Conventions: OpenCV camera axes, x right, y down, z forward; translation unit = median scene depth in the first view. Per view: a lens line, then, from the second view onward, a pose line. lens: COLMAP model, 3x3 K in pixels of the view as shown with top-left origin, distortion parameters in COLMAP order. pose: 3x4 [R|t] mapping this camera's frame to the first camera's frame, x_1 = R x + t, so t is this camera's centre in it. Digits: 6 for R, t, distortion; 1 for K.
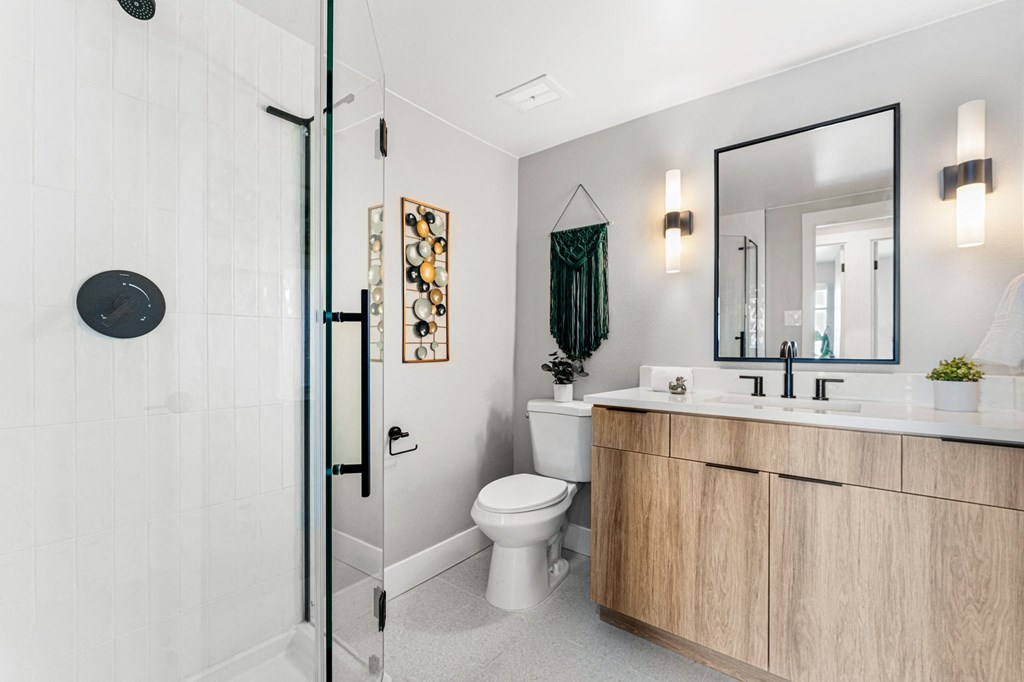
lens RADIAL K [[444.6, 0, 511.9], [0, 444.6, 337.4], [0, 0, 1]] dist [-0.001643, -0.000217]
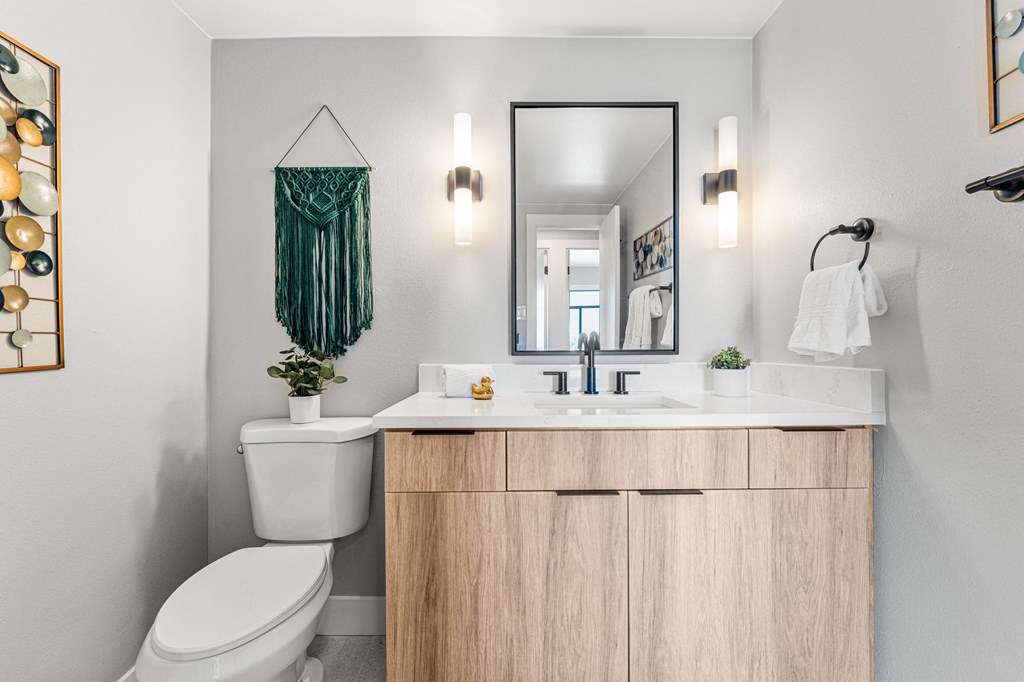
lens RADIAL K [[441.9, 0, 510.7], [0, 441.9, 343.9], [0, 0, 1]] dist [-0.004554, -0.000254]
pose [[0.781648, -0.009231, 0.623651, -0.078984], [-0.007631, 0.999674, 0.024360, 0.013033], [-0.623673, -0.023800, 0.781323, 0.420743]]
